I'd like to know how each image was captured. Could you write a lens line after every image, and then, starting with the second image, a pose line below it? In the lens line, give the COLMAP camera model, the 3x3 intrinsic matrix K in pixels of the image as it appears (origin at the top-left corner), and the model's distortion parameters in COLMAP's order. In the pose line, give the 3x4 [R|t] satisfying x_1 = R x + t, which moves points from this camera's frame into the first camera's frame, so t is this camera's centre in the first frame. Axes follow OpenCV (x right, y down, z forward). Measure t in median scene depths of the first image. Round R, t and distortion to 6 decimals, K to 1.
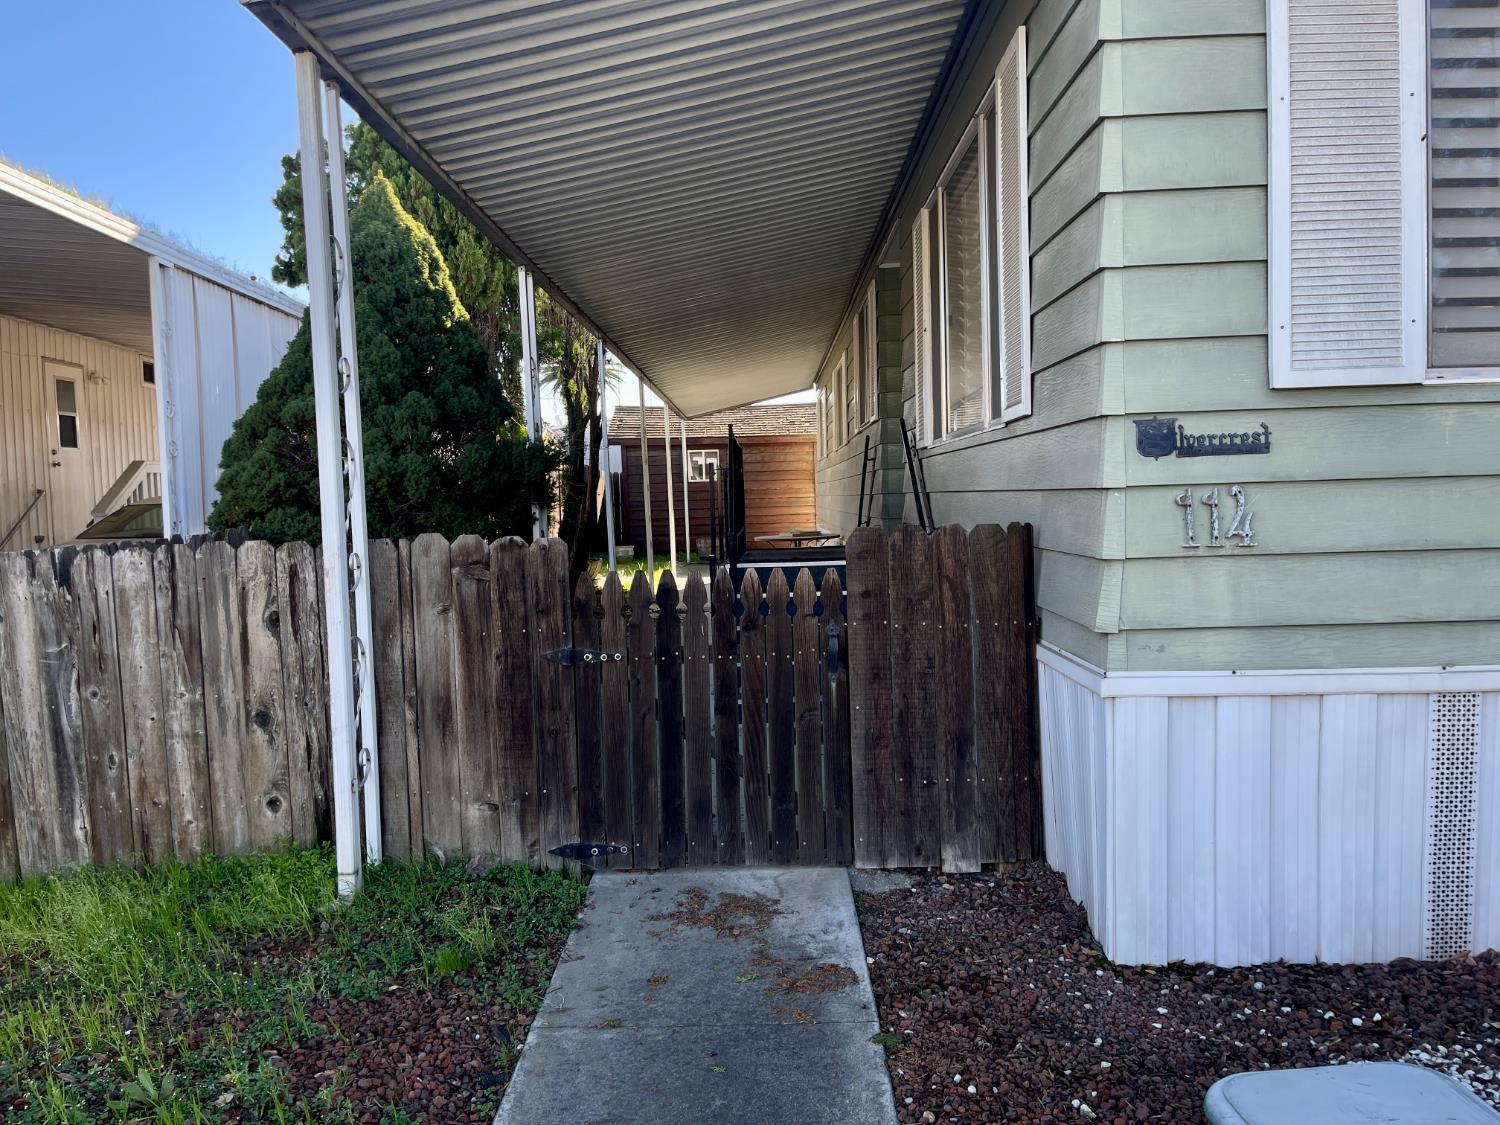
lens RADIAL K [[1124.7, 0, 747.1], [0, 1124.7, 561.0], [0, 0, 1]] dist [0.065706, -0.093858]
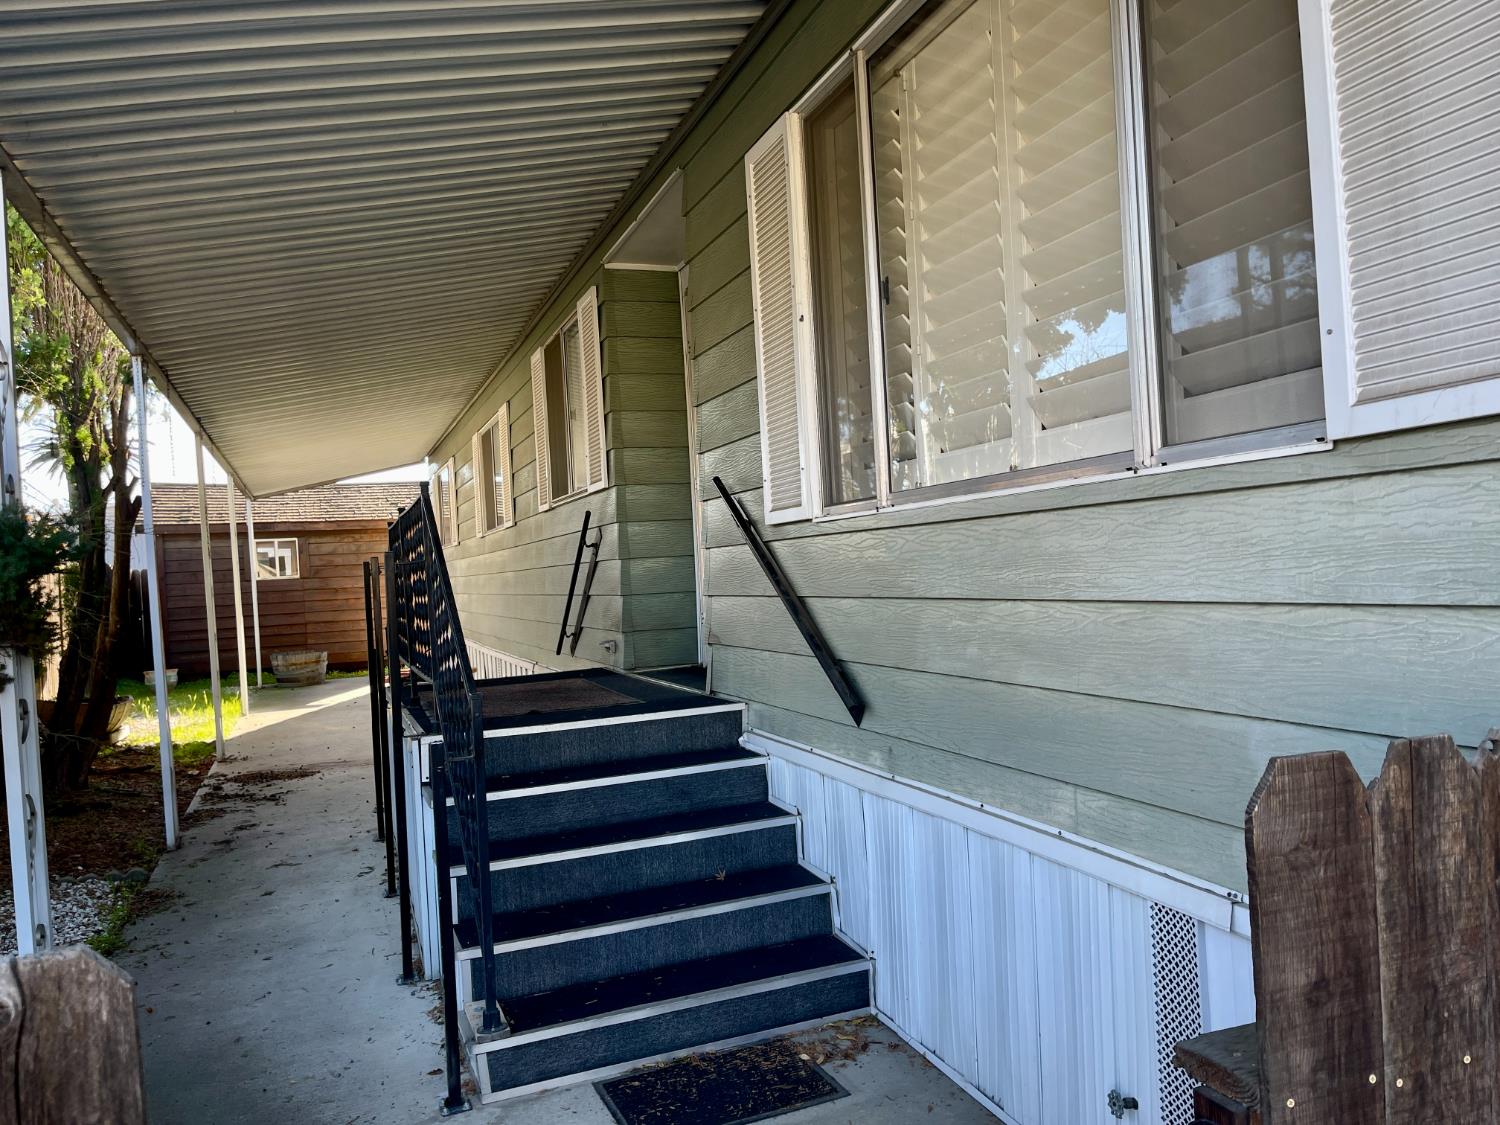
lens RADIAL K [[1124.7, 0, 755.5], [0, 1124.7, 566.6], [0, 0, 1]] dist [0.065706, -0.093858]
pose [[0.926621, -0.019630, 0.375485, -0.048965], [0.047388, 0.996770, -0.064833, -0.024426], [-0.373000, 0.077870, 0.924558, 0.287161]]
